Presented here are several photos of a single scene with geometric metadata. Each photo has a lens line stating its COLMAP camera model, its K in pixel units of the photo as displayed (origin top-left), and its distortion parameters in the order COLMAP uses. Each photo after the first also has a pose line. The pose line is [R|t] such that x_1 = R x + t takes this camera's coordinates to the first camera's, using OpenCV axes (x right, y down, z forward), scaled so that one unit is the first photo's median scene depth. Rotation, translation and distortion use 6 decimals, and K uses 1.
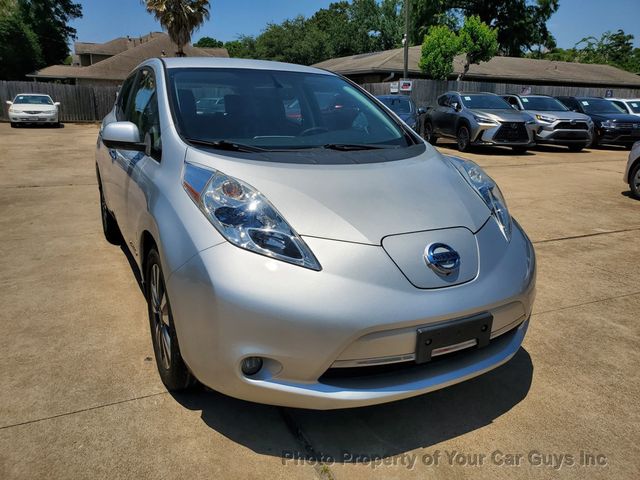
lens RADIAL K [[501.5, 0, 325.4], [0, 501.5, 235.8], [0, 0, 1]] dist [0.000427, 0.015927]
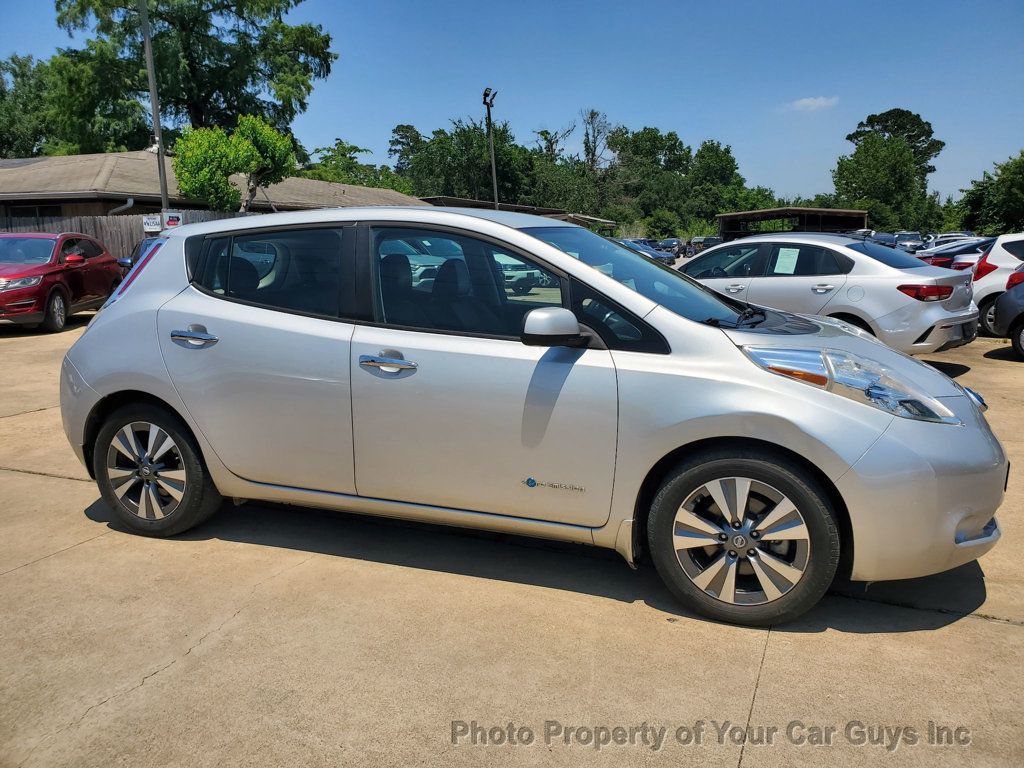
lens RADIAL K [[802.4, 0, 523.6], [0, 802.4, 380.6], [0, 0, 1]] dist [0.000427, 0.015927]
pose [[0.744435, -0.138361, 0.653202, -0.174971], [0.193145, 0.981093, -0.012306, -0.017776], [-0.639149, 0.135323, 0.757084, 0.028697]]
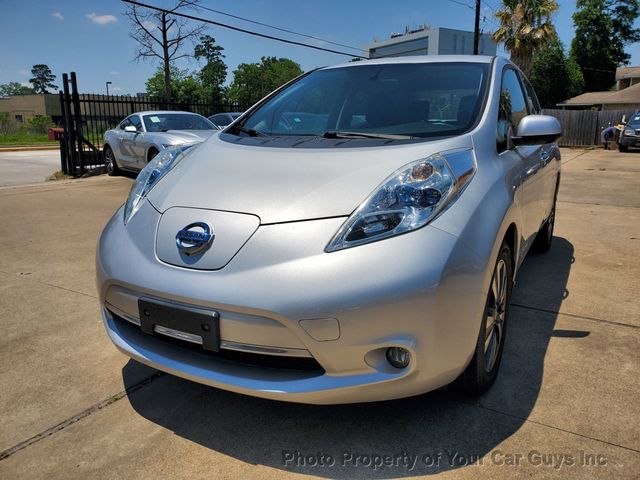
lens RADIAL K [[501.5, 0, 323.7], [0, 501.5, 240.8], [0, 0, 1]] dist [0.000427, 0.015927]
pose [[0.546749, 0.166198, -0.820636, 0.117030], [-0.203411, 0.977105, 0.062363, -0.005780], [0.812212, 0.132830, 0.568038, 0.069750]]
